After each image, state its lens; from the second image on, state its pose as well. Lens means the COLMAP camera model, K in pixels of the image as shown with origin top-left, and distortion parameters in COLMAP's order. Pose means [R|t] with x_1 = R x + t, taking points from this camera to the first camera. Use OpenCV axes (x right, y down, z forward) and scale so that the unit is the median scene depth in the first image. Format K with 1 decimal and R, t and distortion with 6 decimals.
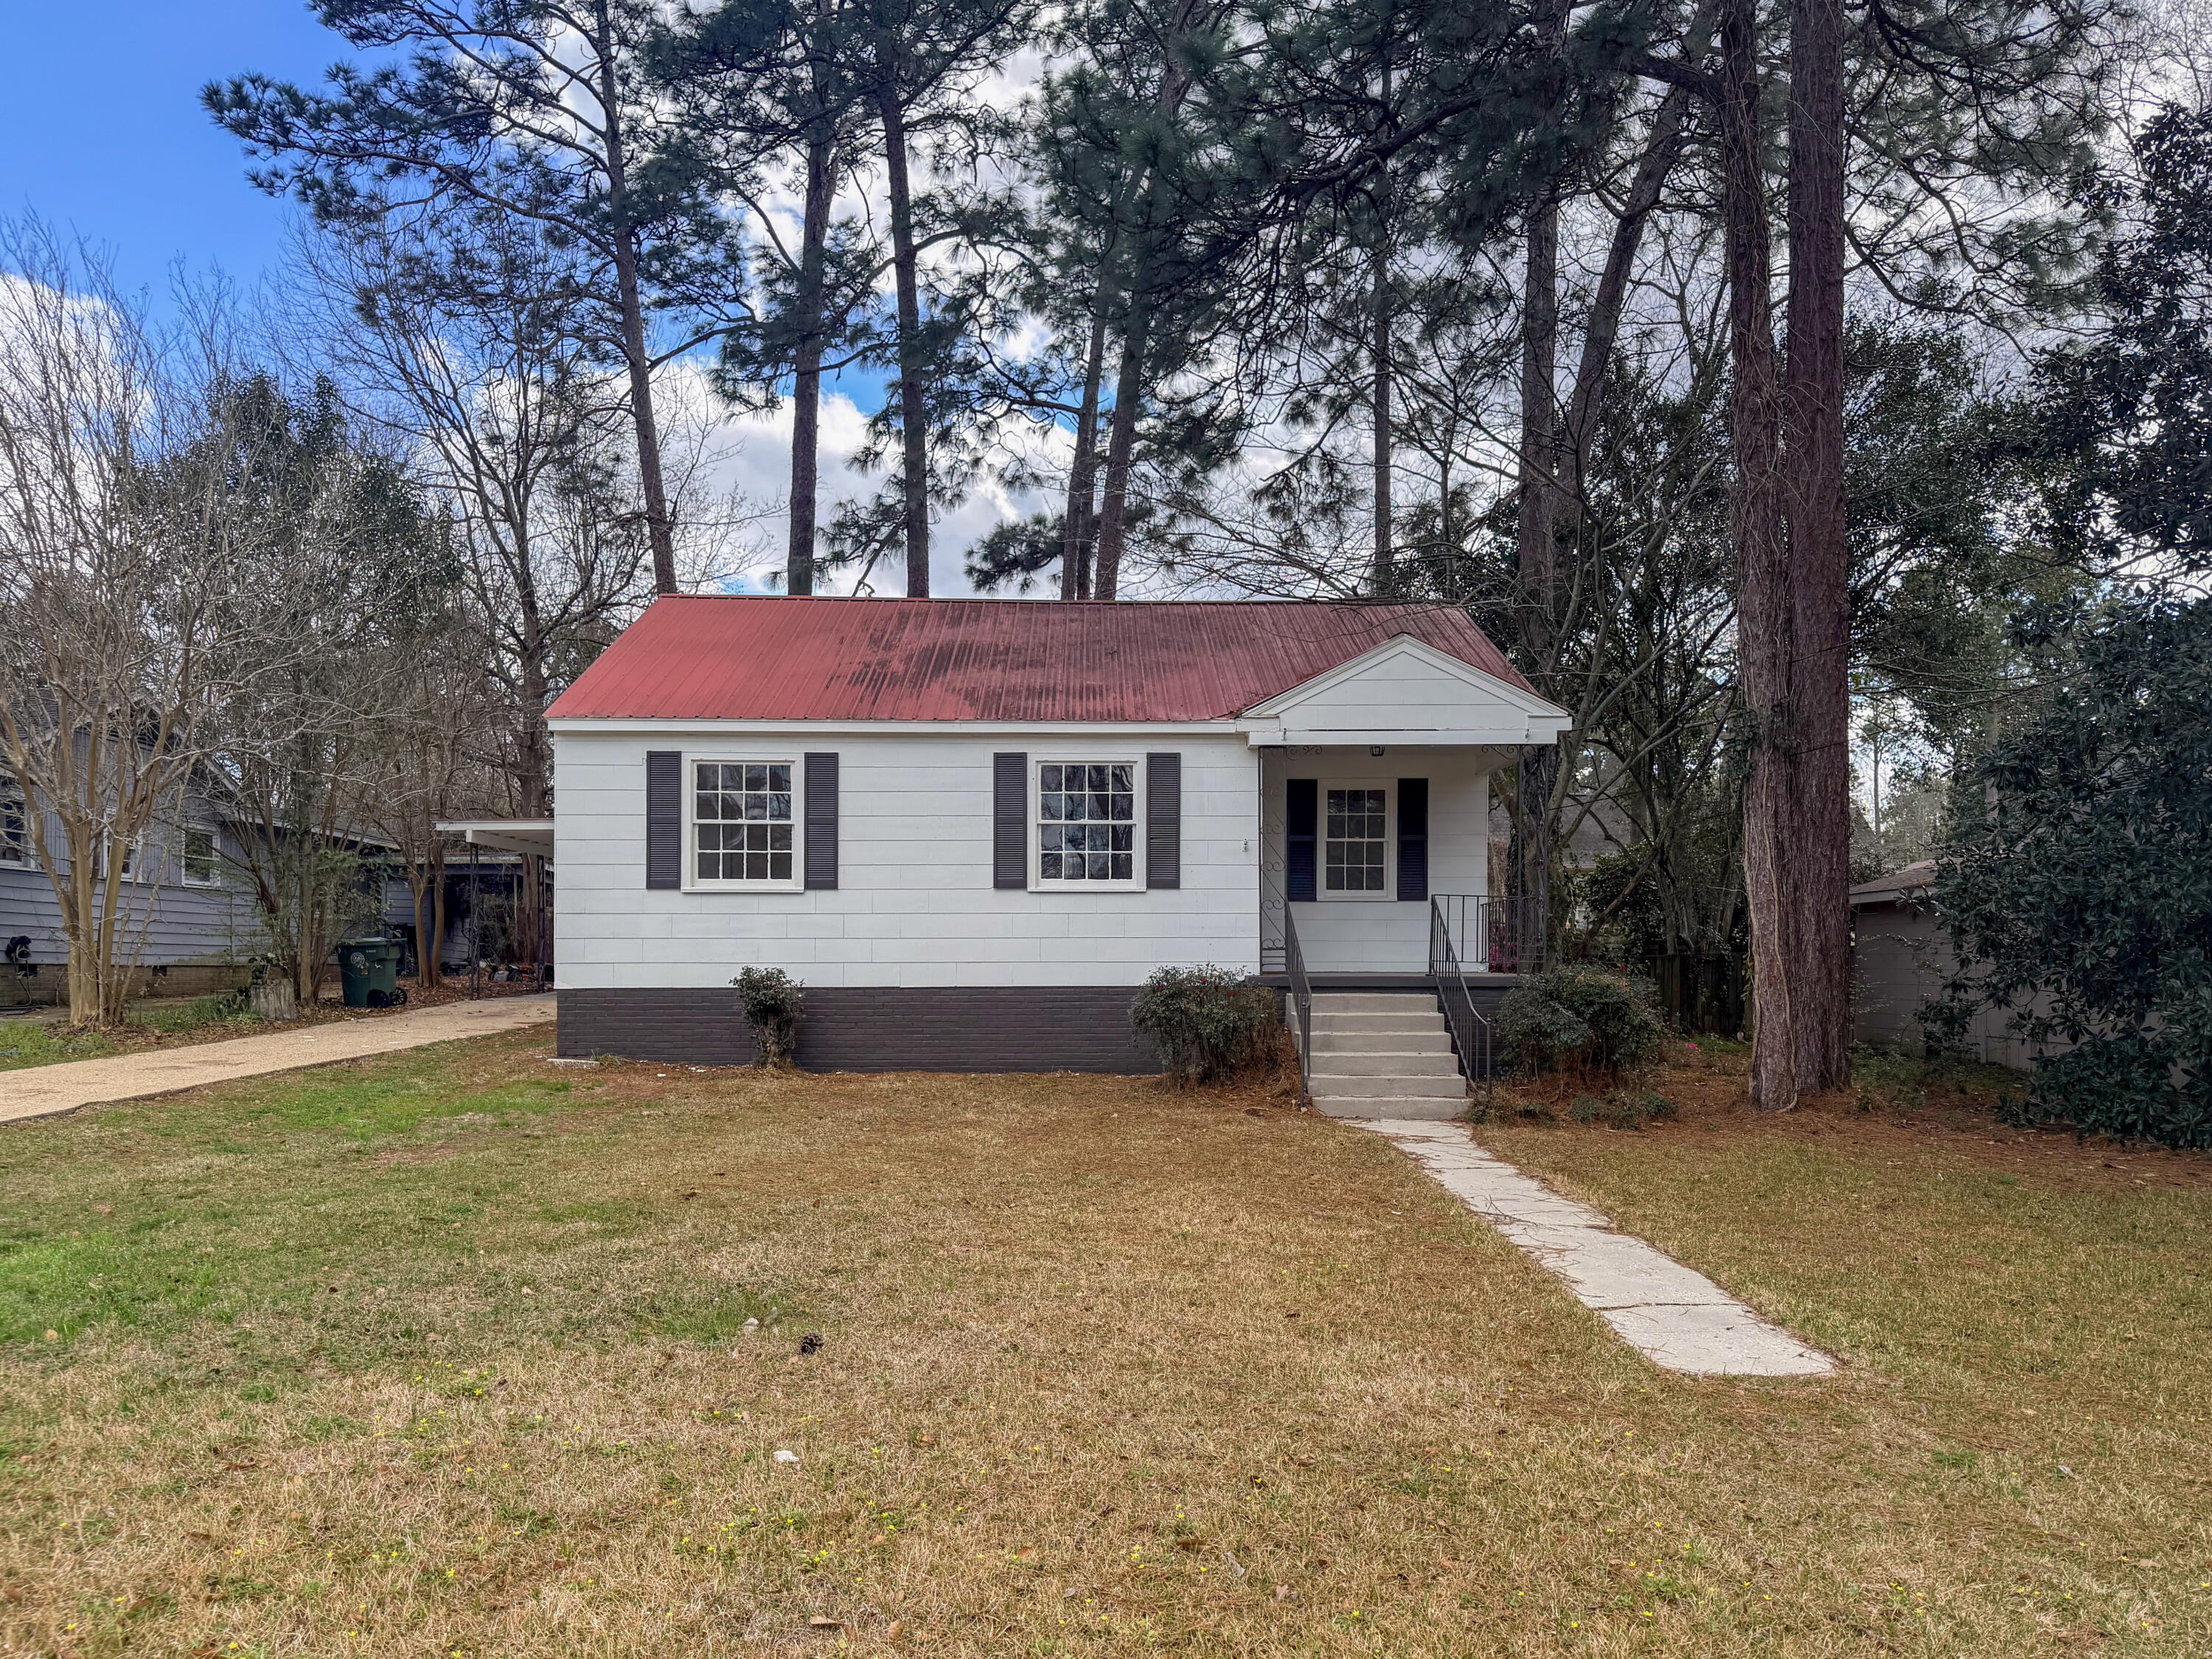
lens RADIAL K [[1577.5, 0, 1106.0], [0, 1577.5, 829.5], [0, 0, 1]] dist [0.042890, 0.002064]
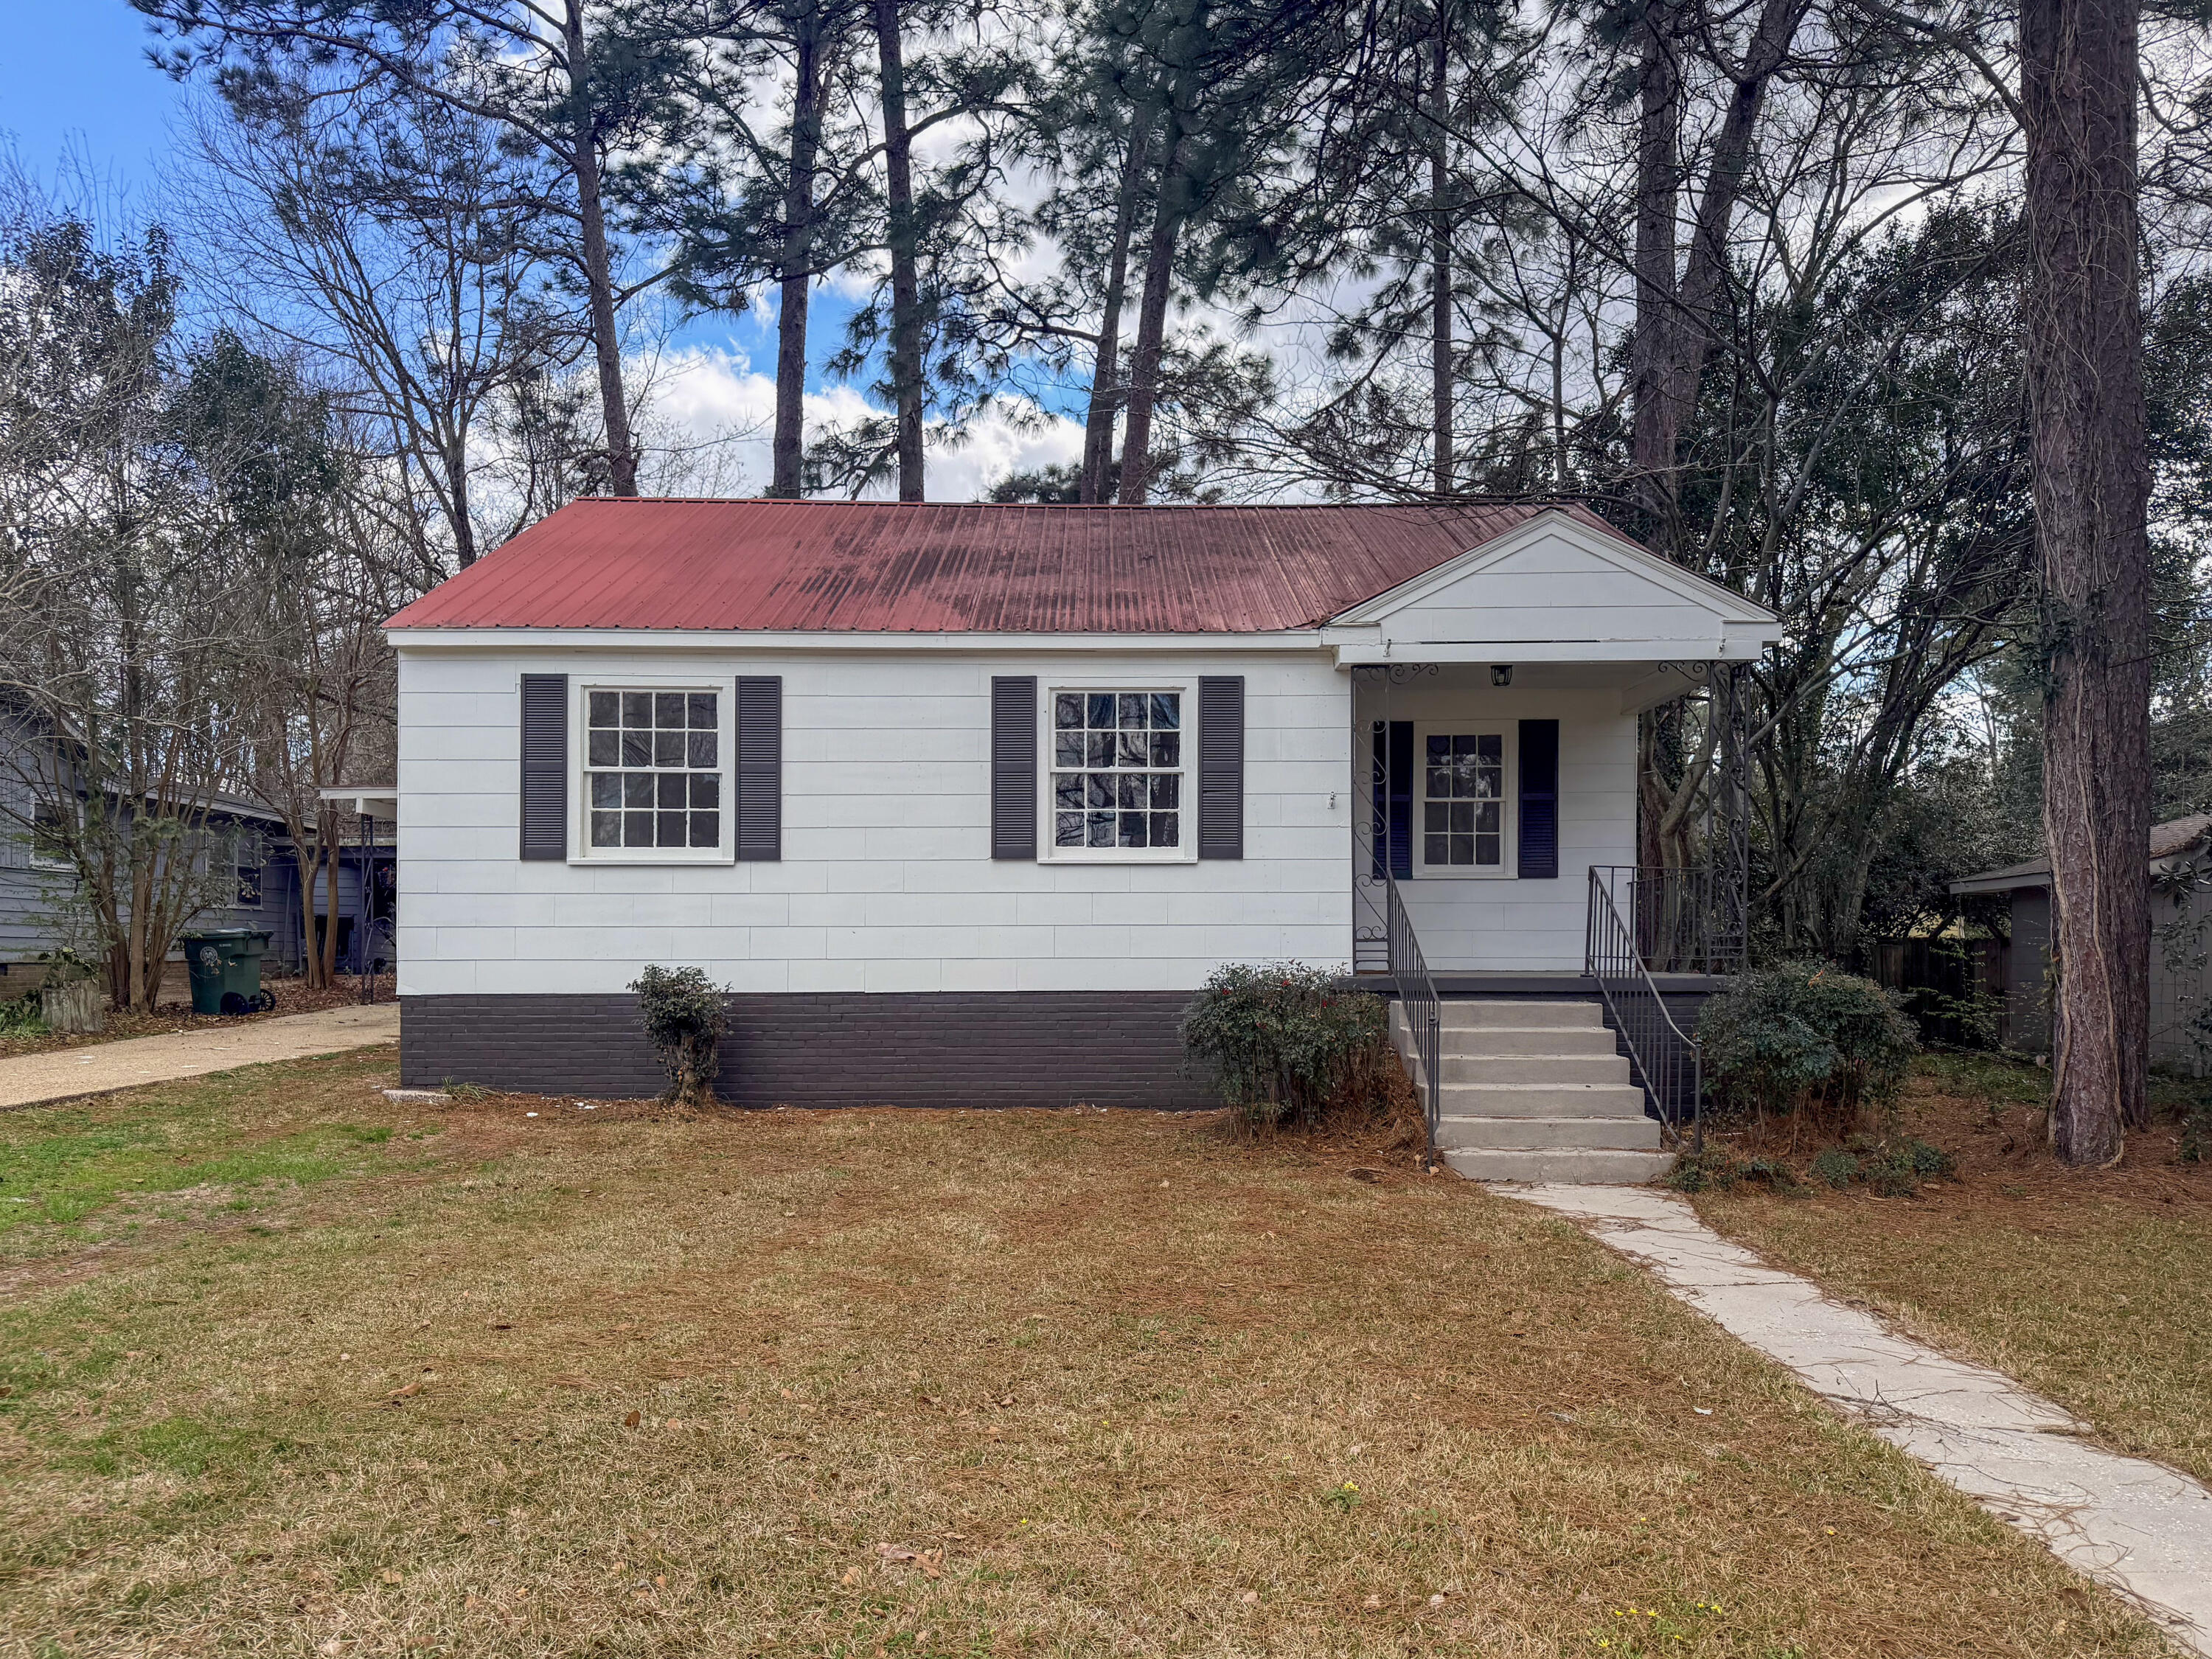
lens RADIAL K [[1525.4, 0, 1156.8], [0, 1525.4, 821.8], [0, 0, 1]] dist [0.001781, -0.004555]
pose [[0.999646, 0.001189, 0.026593, -0.012622], [-0.001019, 0.999979, -0.006407, 0.024084], [-0.026600, 0.006378, 0.999626, 0.281057]]
